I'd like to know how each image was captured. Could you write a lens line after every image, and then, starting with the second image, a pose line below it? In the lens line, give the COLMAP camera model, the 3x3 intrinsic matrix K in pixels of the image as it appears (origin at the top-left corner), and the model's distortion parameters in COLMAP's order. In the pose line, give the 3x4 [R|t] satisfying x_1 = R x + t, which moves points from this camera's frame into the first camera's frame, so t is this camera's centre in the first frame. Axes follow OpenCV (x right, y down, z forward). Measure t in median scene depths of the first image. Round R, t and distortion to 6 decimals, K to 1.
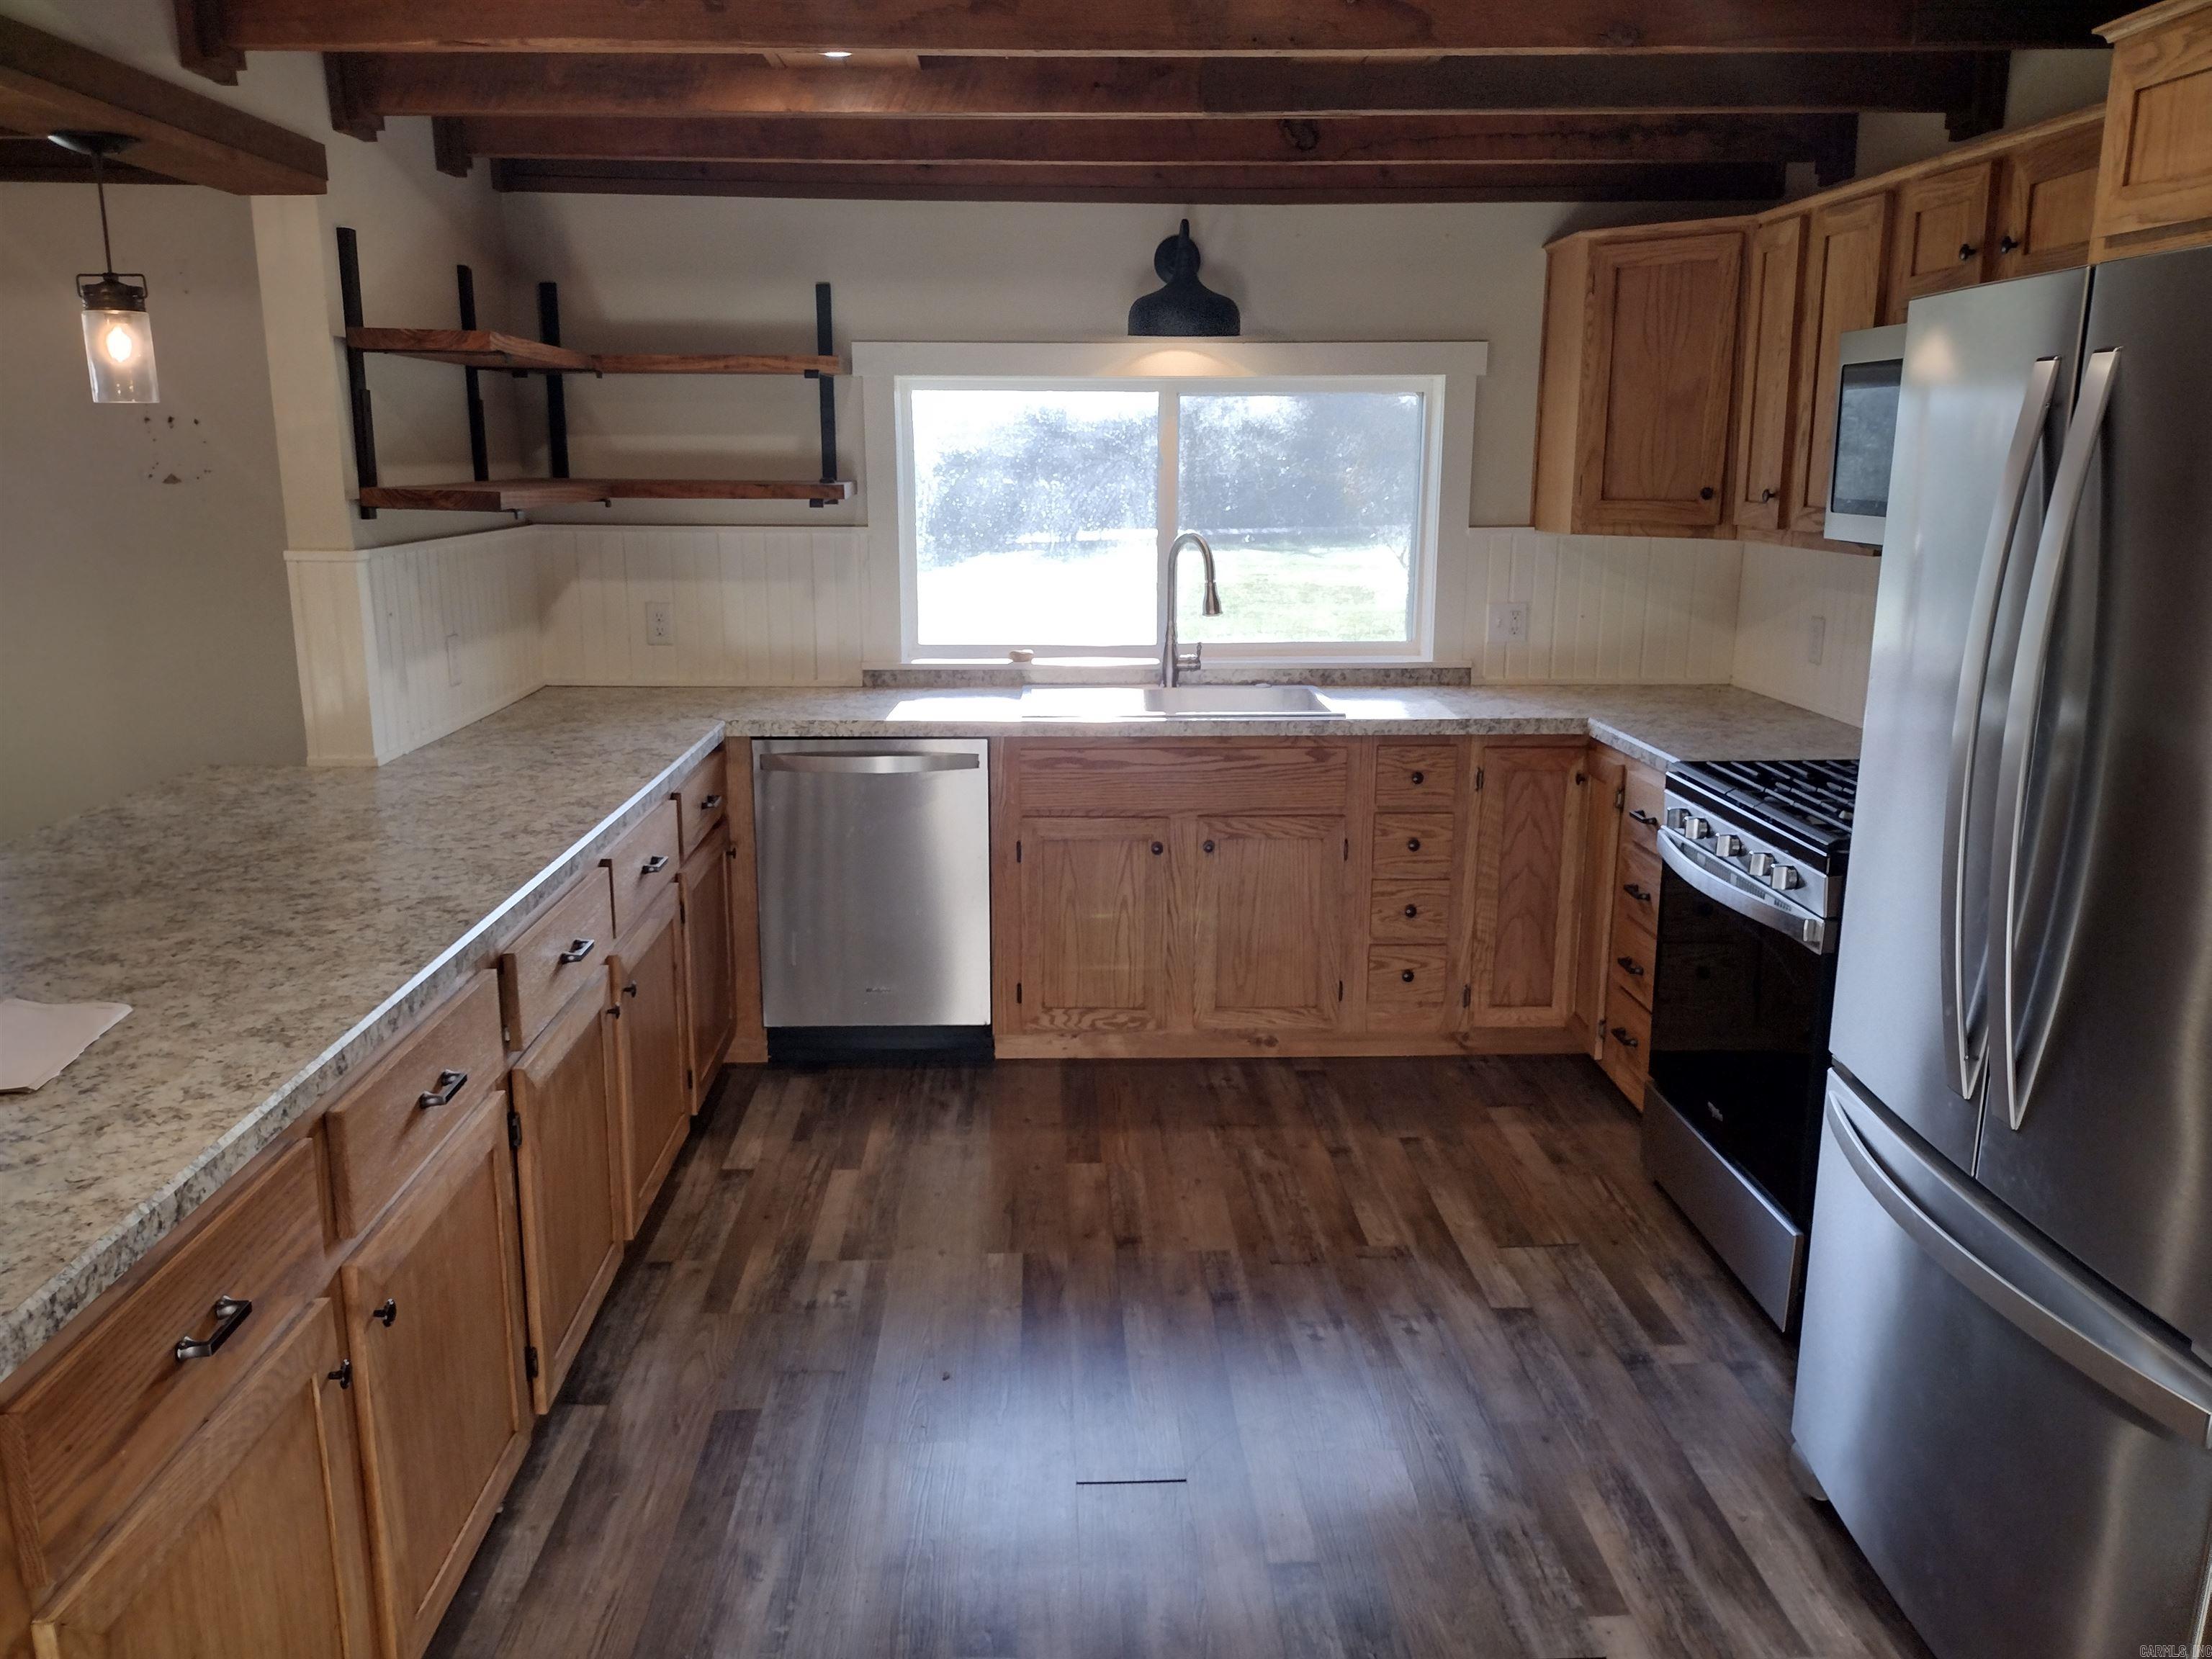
lens RADIAL K [[1654.0, 0, 1080.7], [0, 1654.0, 827.2], [0, 0, 1]] dist [0.072417, -0.091260]
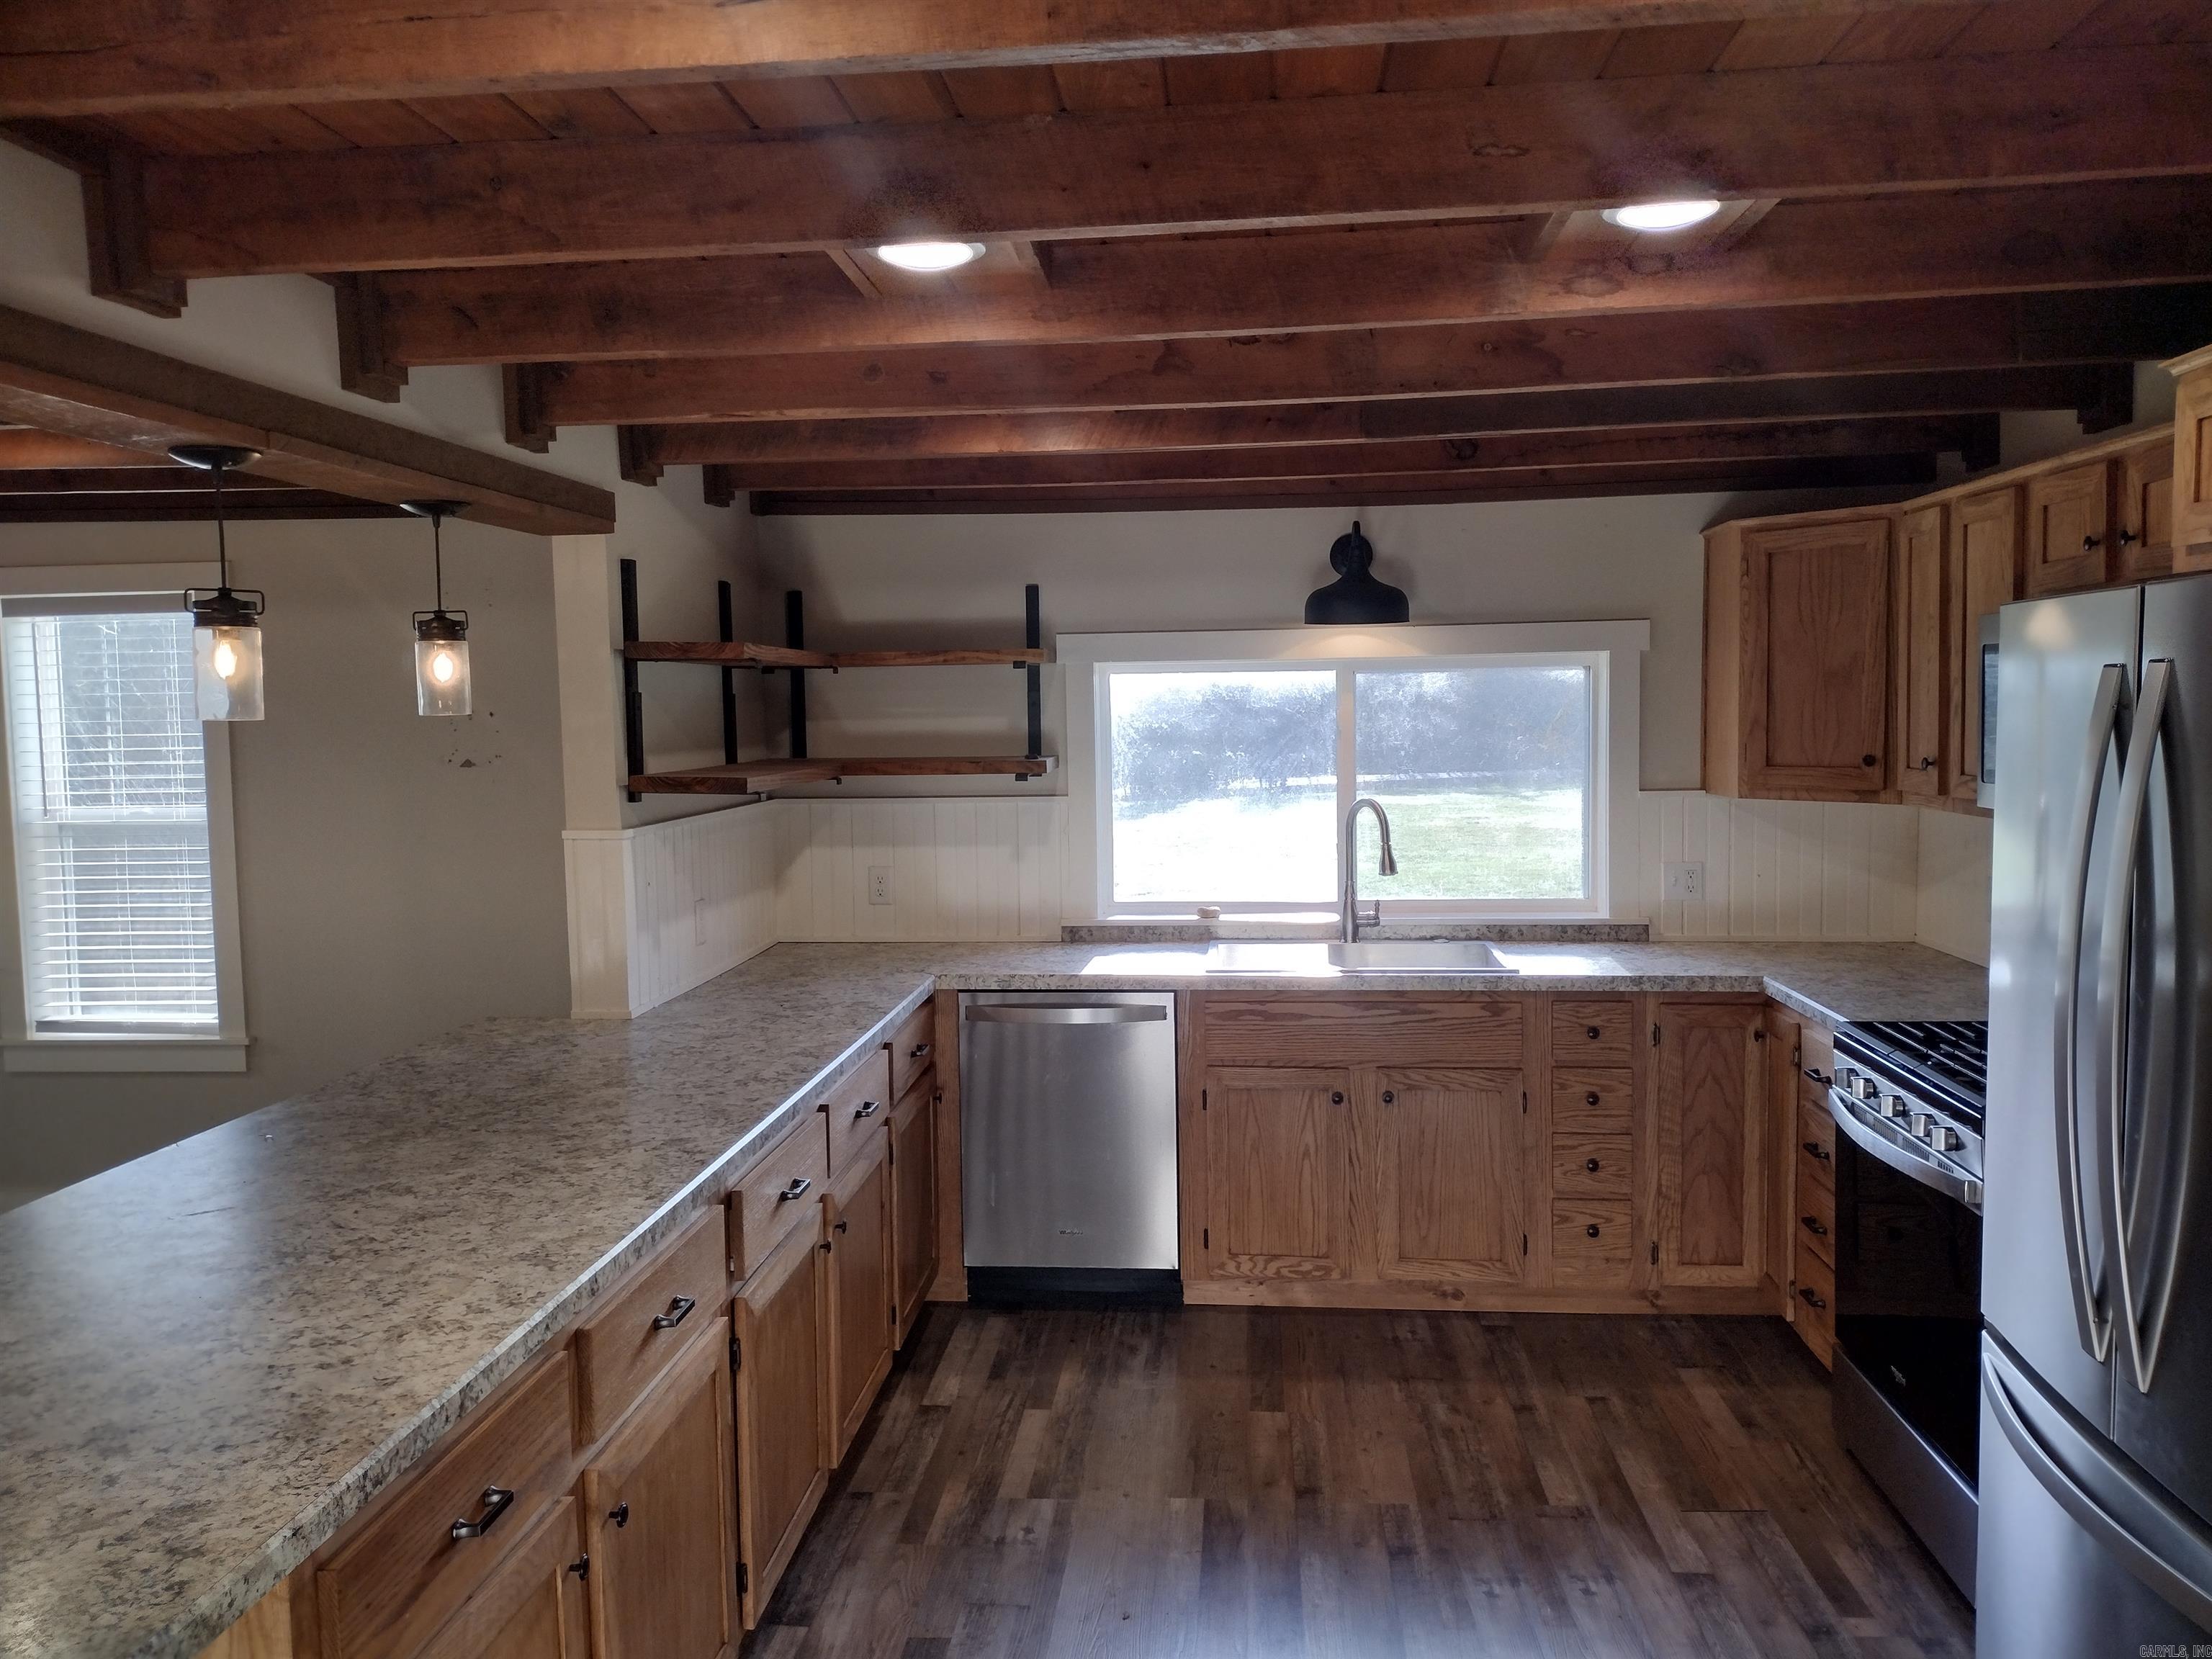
lens RADIAL K [[1654.0, 0, 1103.1], [0, 1654.0, 835.8], [0, 0, 1]] dist [0.072417, -0.091260]
pose [[0.993184, -0.007422, -0.116317, 0.024302], [-0.008856, 0.990281, -0.138800, -0.005406], [0.116216, 0.138884, 0.983466, -0.075195]]
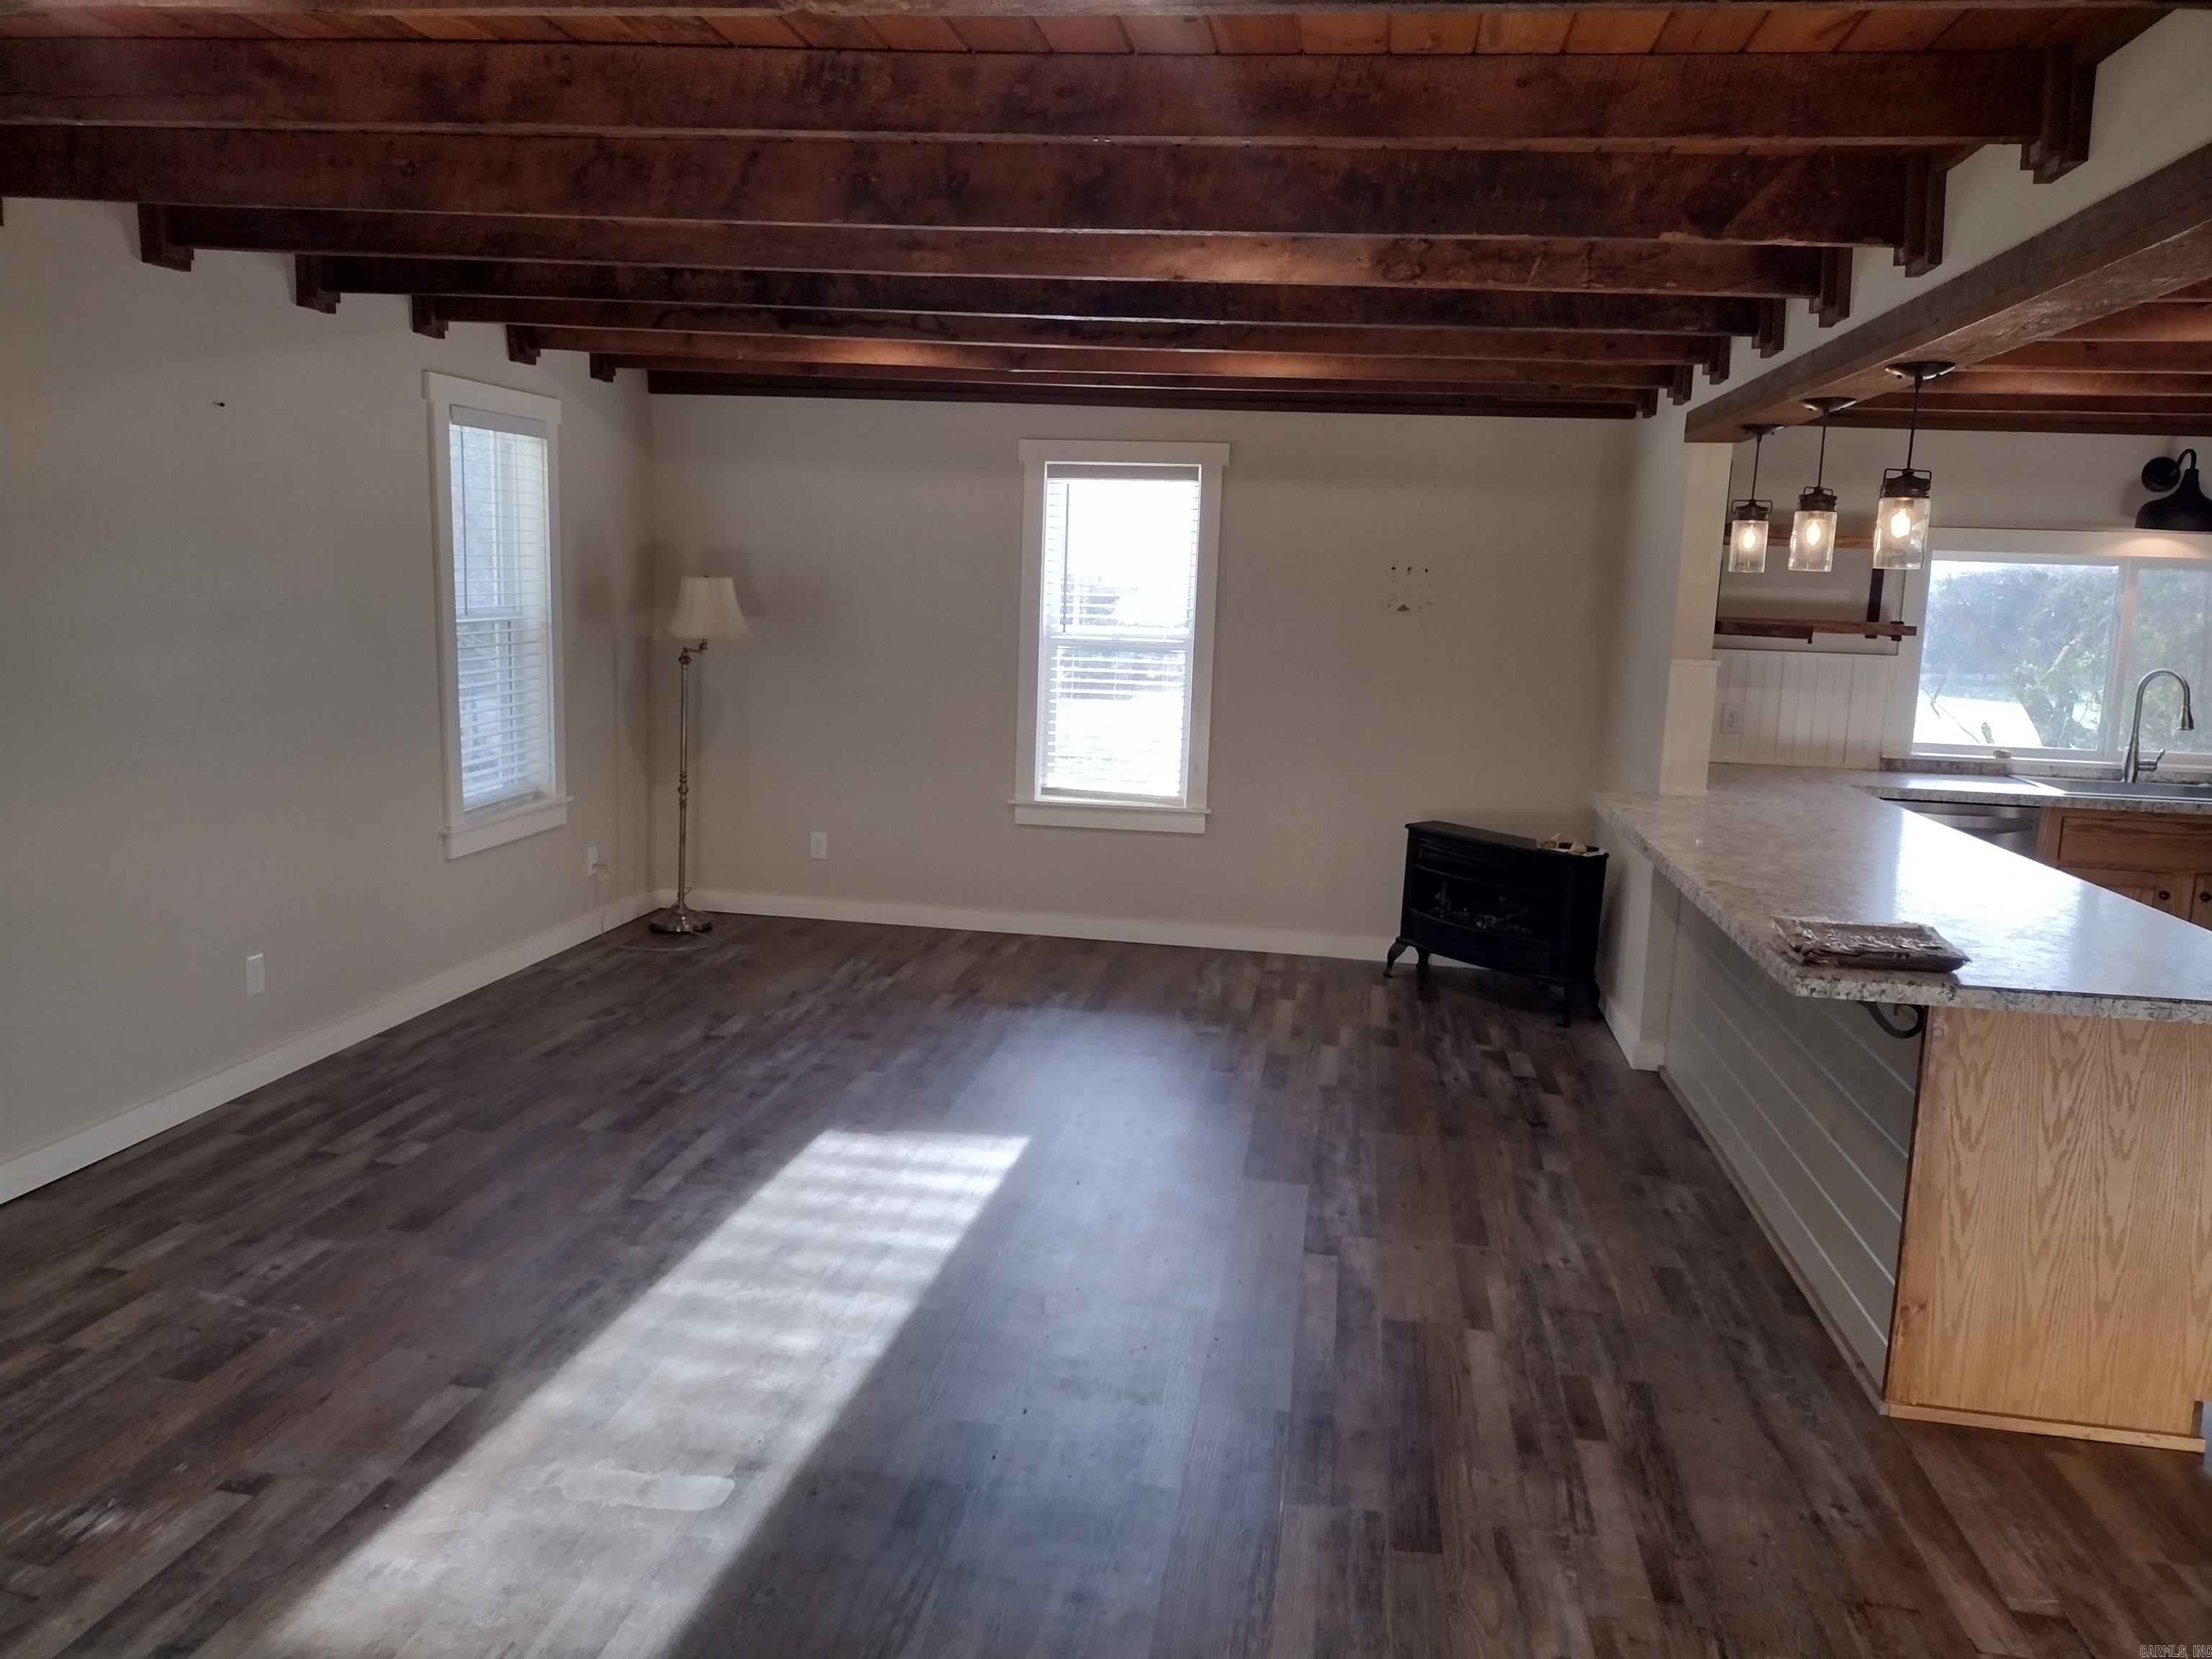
lens RADIAL K [[1654.0, 0, 1101.5], [0, 1654.0, 838.7], [0, 0, 1]] dist [0.072417, -0.091260]
pose [[0.984210, 0.060863, -0.166211, -0.659468], [-0.071914, 0.995526, -0.061294, 0.127547], [0.161737, 0.072279, 0.984183, -0.575374]]
